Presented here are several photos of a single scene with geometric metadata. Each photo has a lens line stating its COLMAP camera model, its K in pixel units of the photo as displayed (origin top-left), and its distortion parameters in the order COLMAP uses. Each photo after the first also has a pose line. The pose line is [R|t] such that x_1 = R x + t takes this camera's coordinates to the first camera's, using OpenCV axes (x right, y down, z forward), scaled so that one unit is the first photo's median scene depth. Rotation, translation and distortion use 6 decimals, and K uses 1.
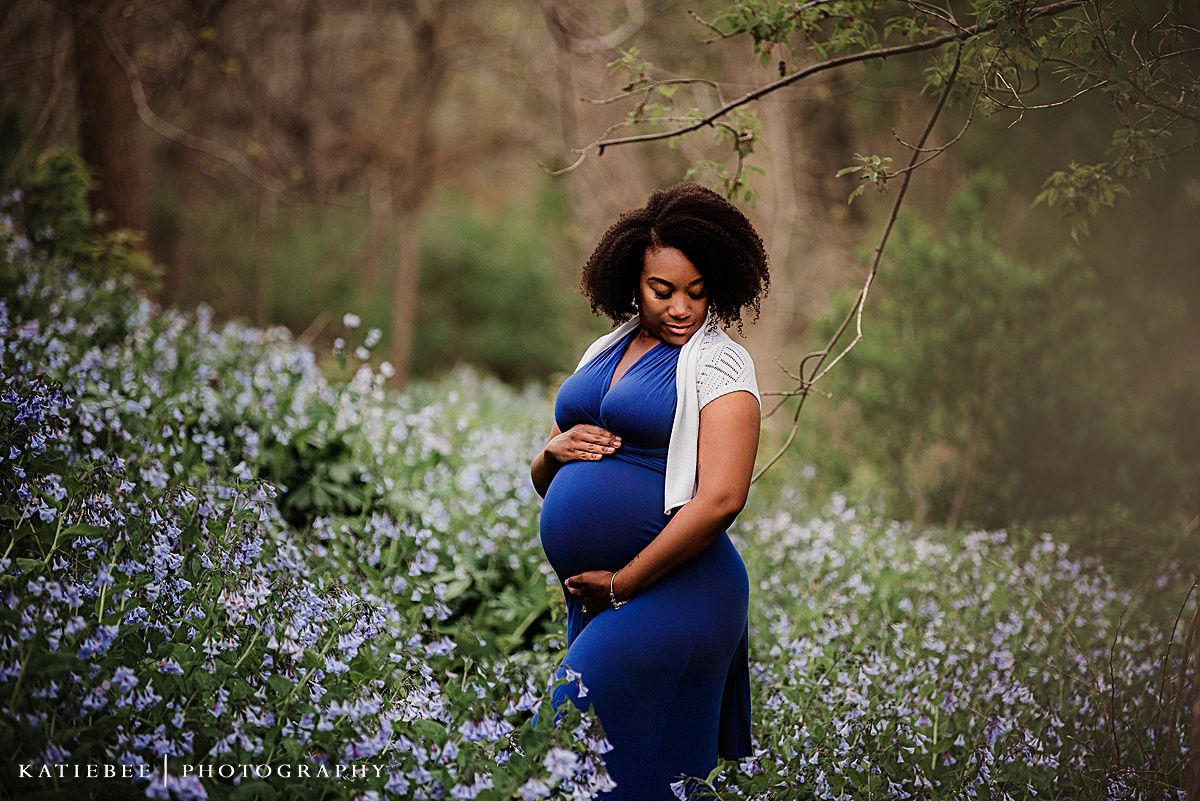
lens RADIAL K [[5602.4, 0, 571.1], [0, 5602.4, 391.6], [0, 0, 1]] dist [1.928581, 0.000000]
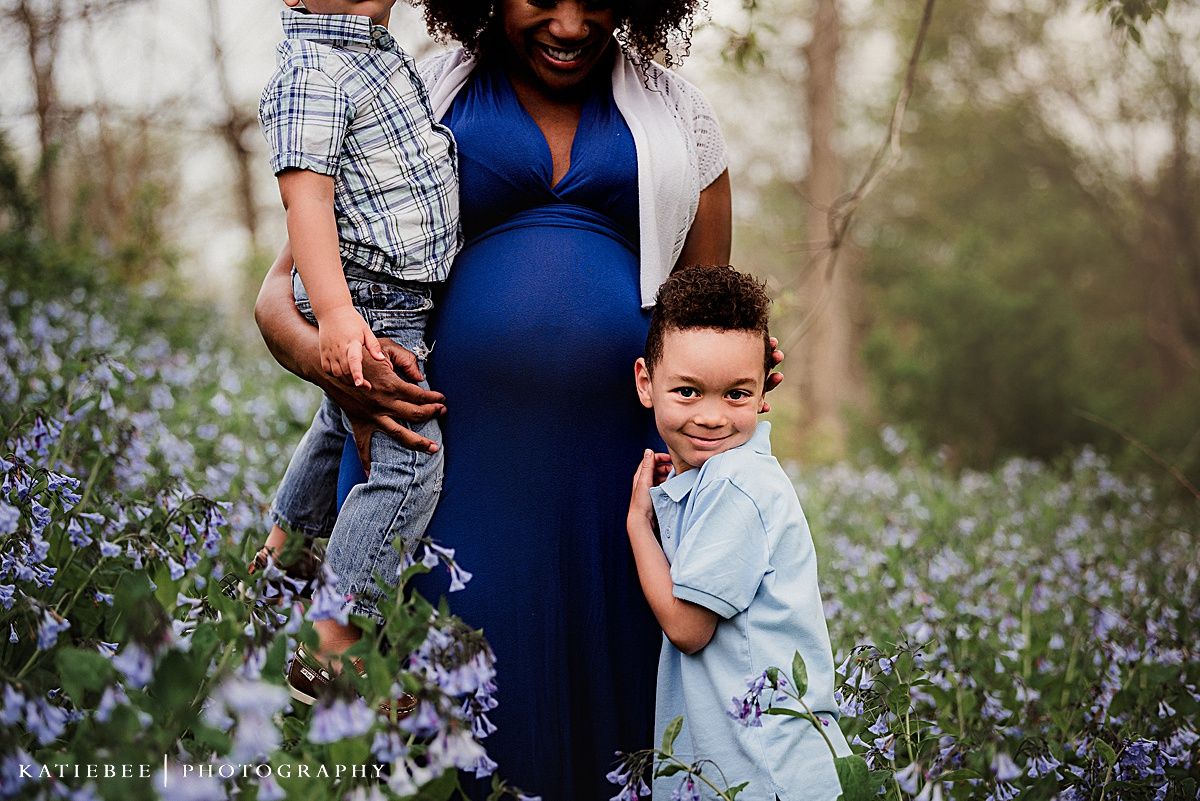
lens RADIAL K [[2830.2, 0, 608.3], [0, 2830.2, 398.8], [0, 0, 1]] dist [0.199329, 0.000000]
pose [[0.995931, -0.076749, -0.047228, 0.027288], [0.074787, 0.996314, -0.042006, 0.041246], [0.050278, 0.038303, 0.998000, 0.619484]]
